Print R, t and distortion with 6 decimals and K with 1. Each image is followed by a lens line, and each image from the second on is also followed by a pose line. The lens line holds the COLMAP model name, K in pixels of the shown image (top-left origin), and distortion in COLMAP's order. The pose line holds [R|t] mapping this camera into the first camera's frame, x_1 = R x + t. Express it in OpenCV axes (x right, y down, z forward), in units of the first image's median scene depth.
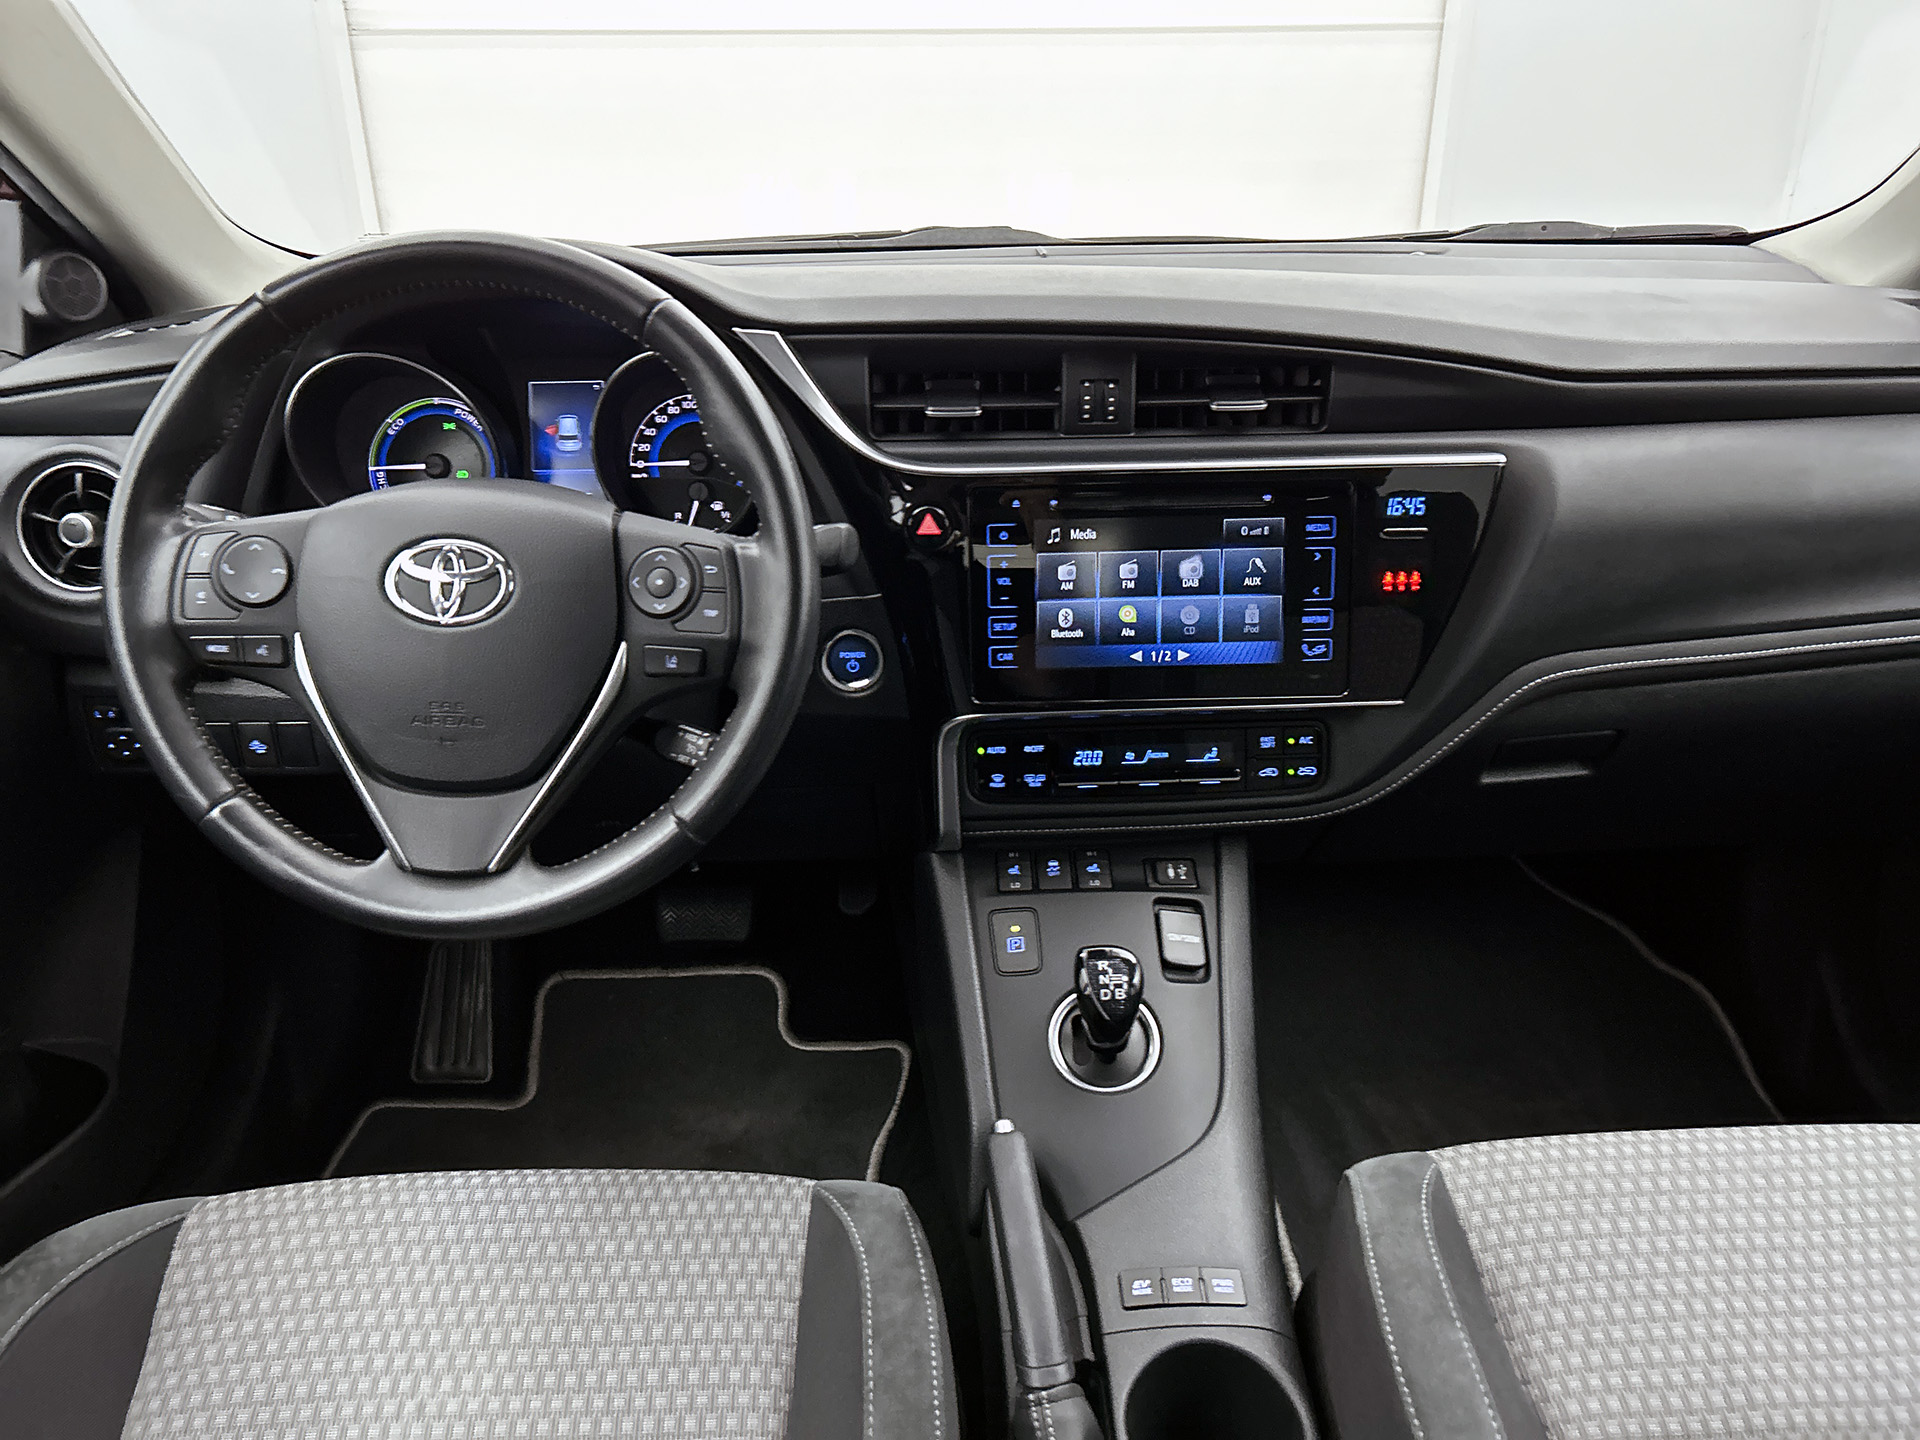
lens RADIAL K [[1500.6, 0, 940.0], [0, 1500.6, 675.6], [0, 0, 1]] dist [0.029645, -0.018945]
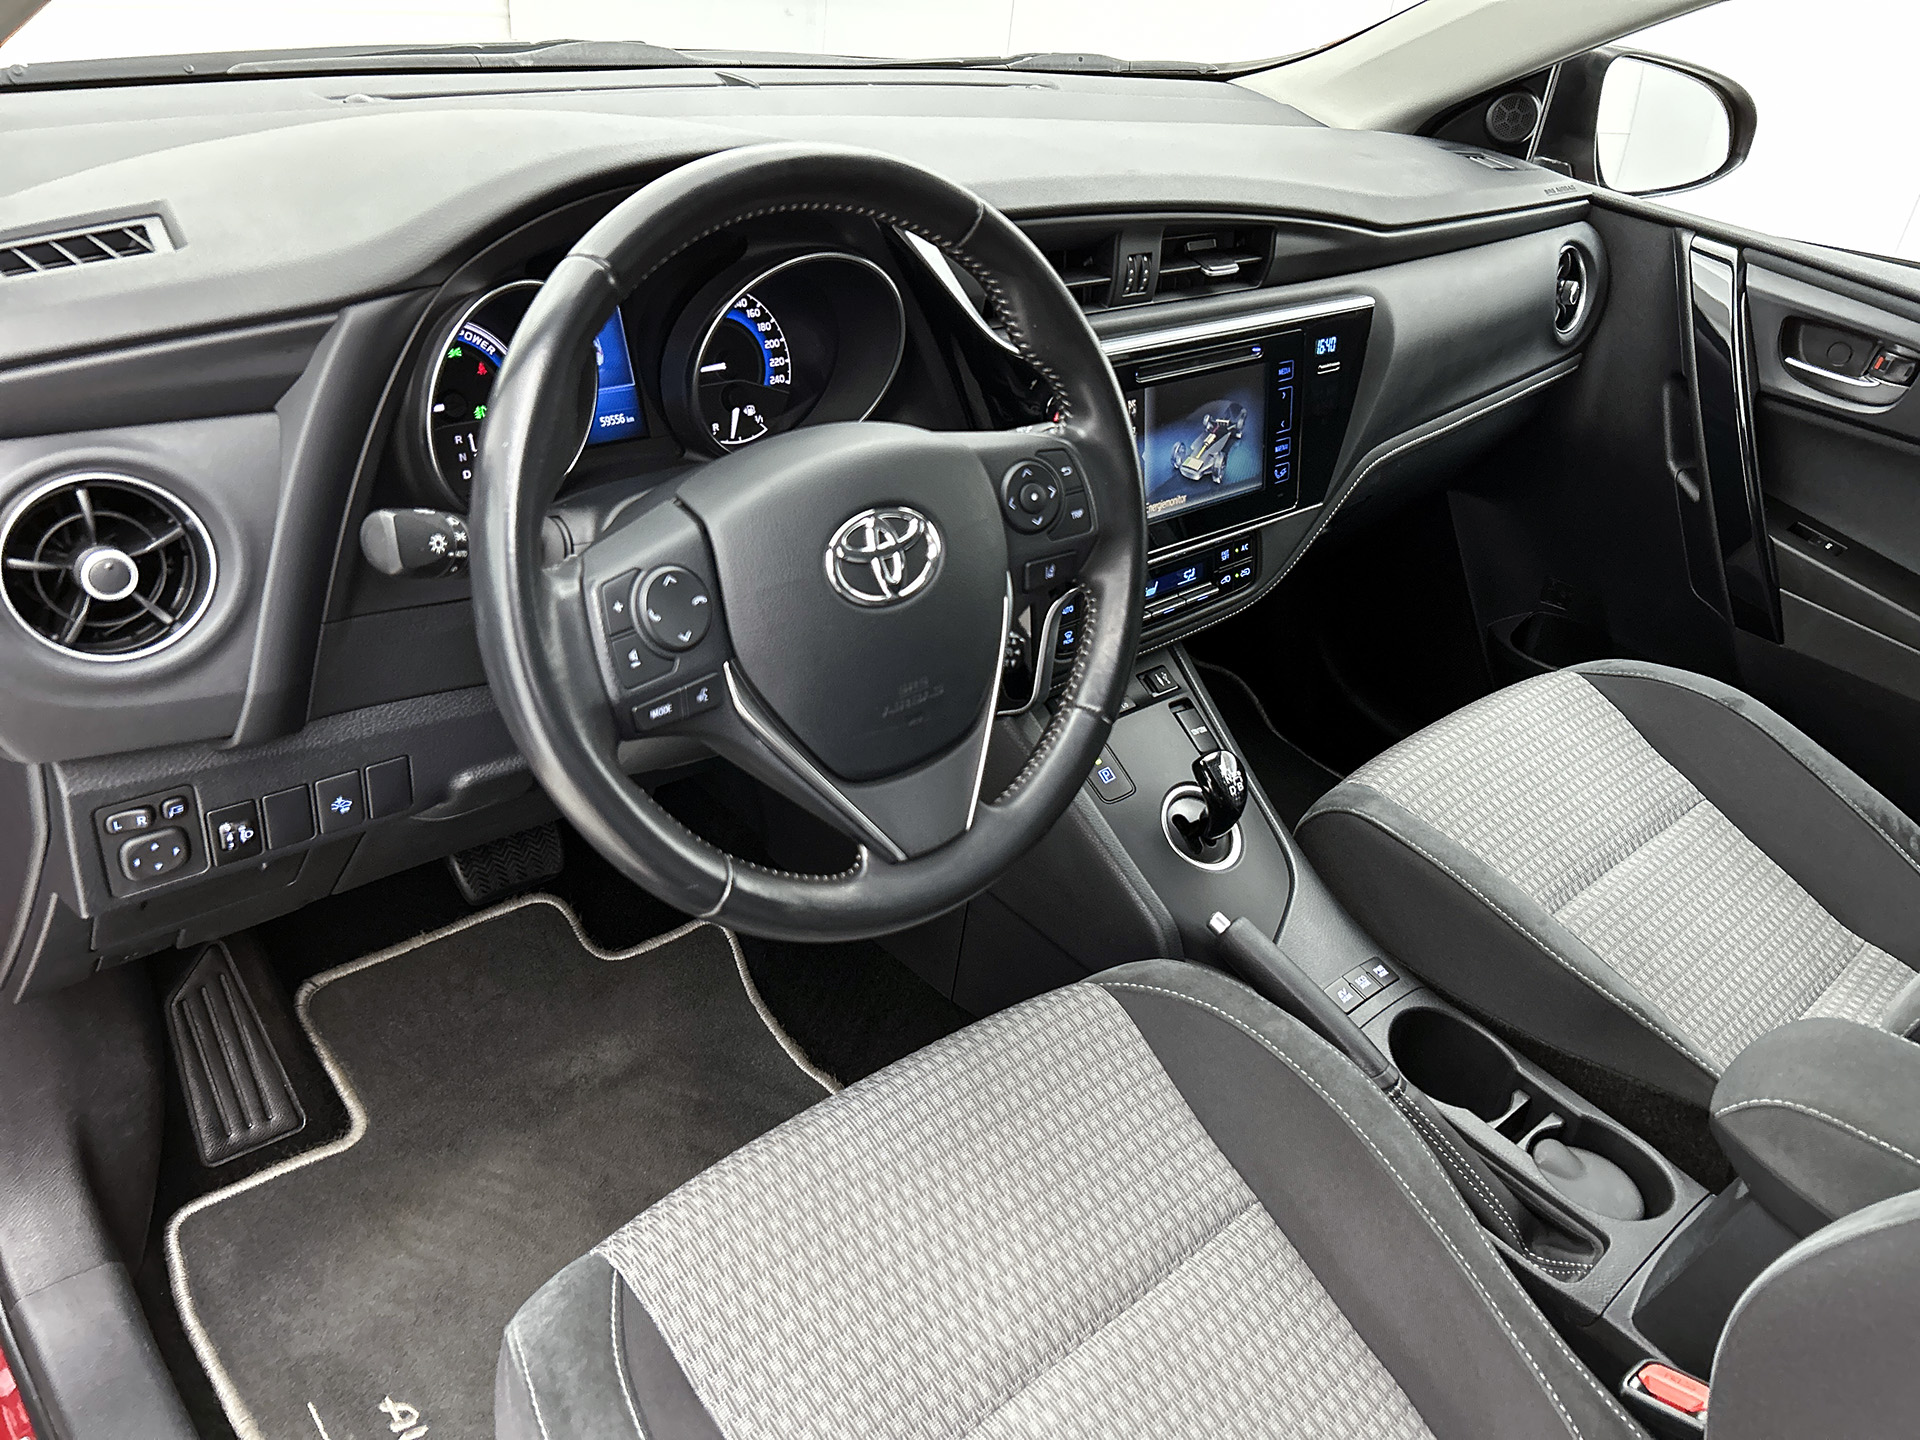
lens RADIAL K [[1500.6, 0, 974.8], [0, 1500.6, 703.7], [0, 0, 1]] dist [0.029645, -0.018945]
pose [[0.746189, -0.247880, 0.617865, -0.657706], [0.132645, 0.964845, 0.226891, -0.131046], [-0.652386, -0.087347, 0.752837, 0.208896]]
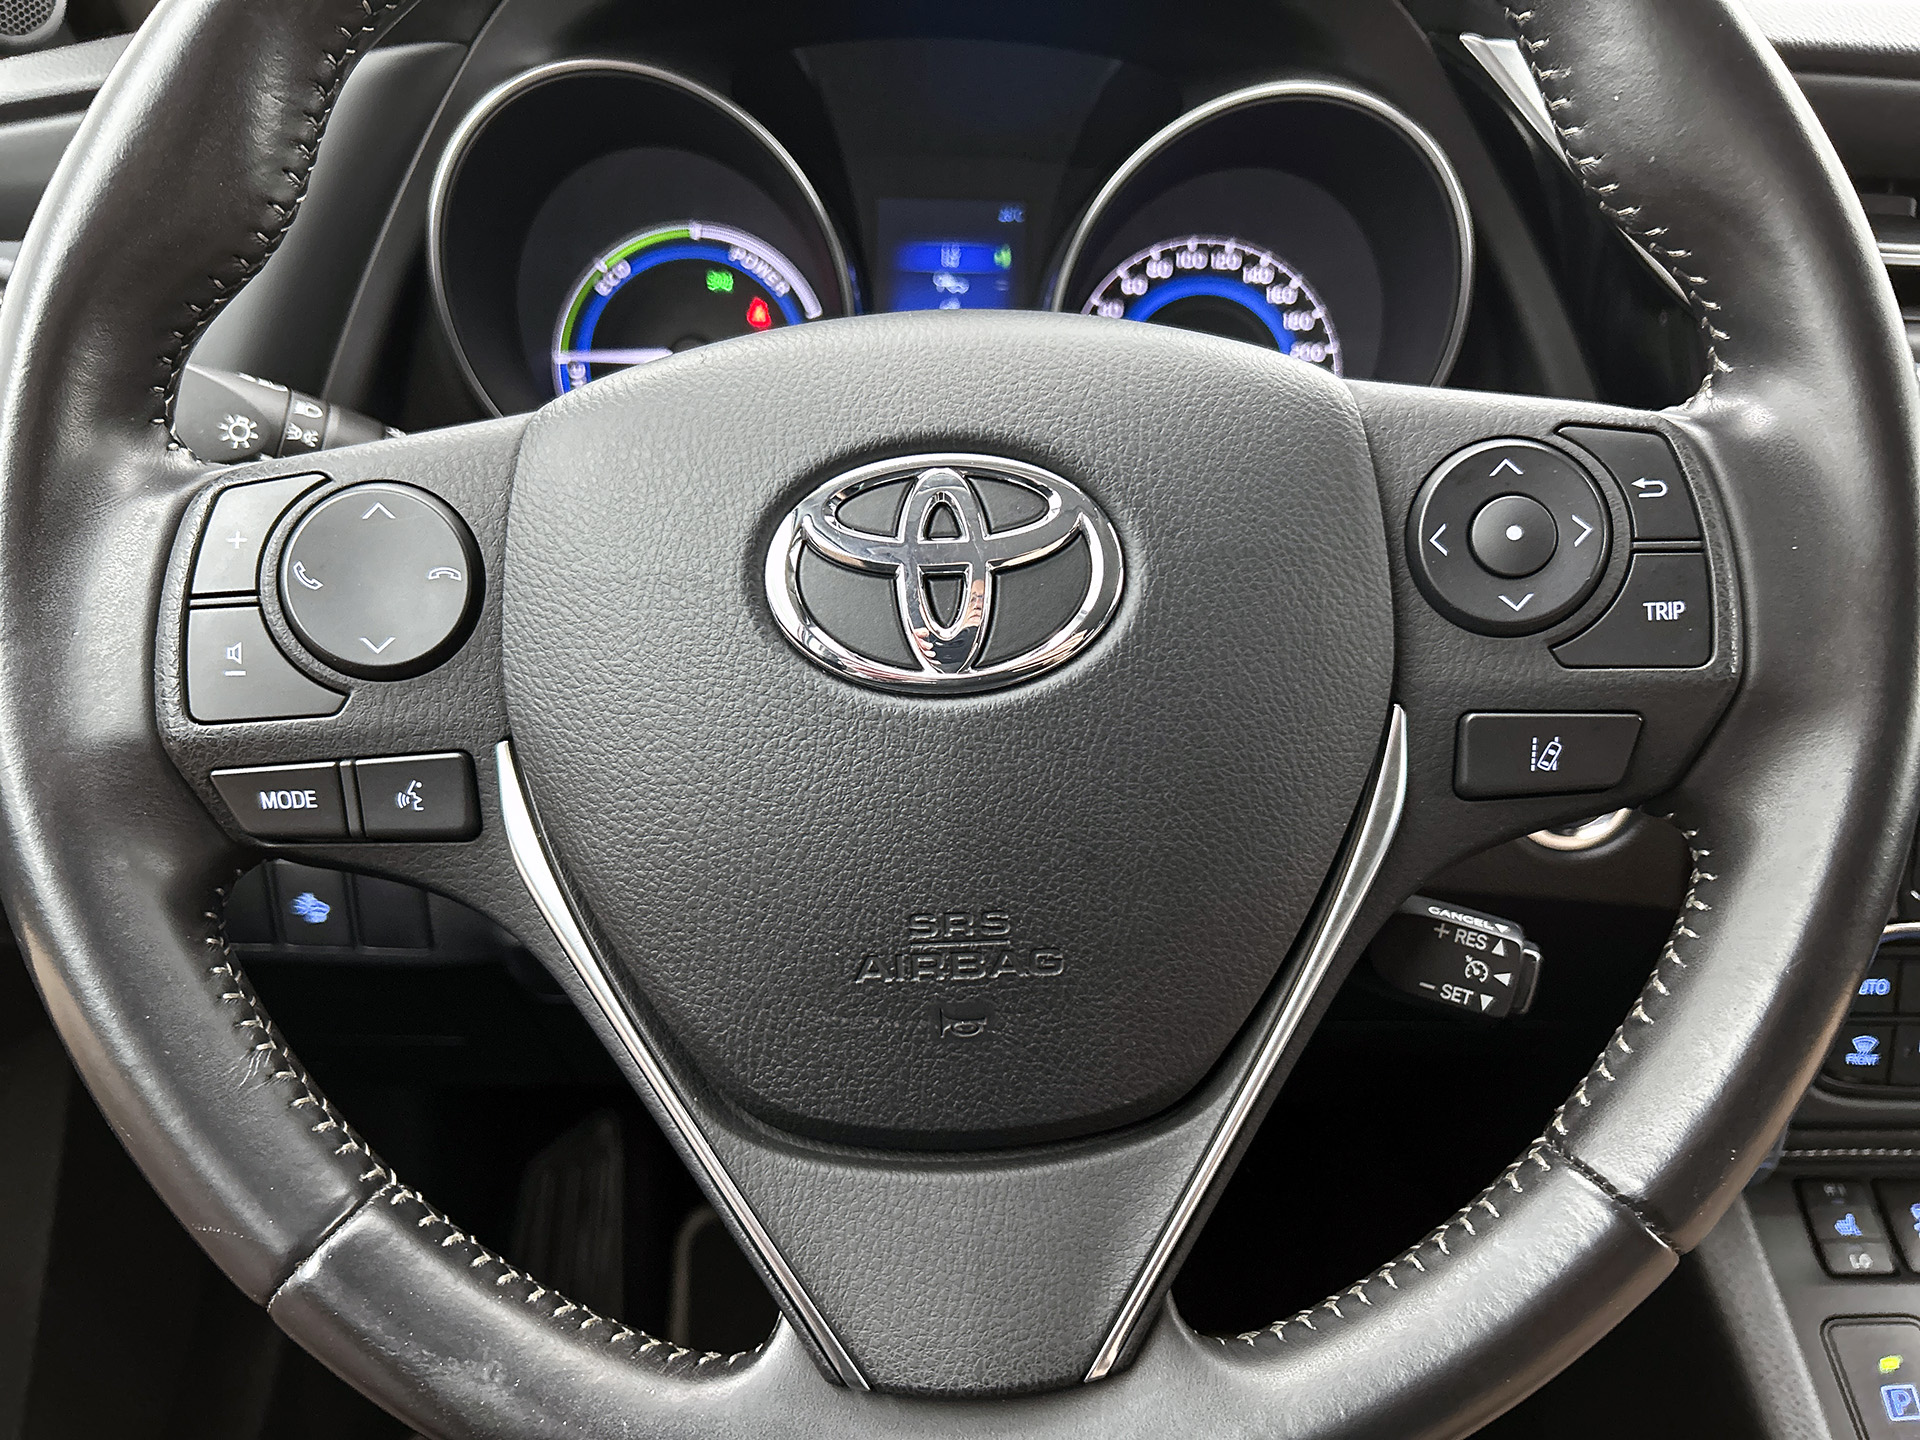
lens RADIAL K [[1500.6, 0, 966.1], [0, 1500.6, 715.3], [0, 0, 1]] dist [0.029645, -0.018945]
pose [[0.998694, 0.032477, 0.039438, -0.258699], [-0.032267, 0.999462, -0.005949, -0.020368], [-0.039610, 0.004668, 0.999204, 0.493929]]
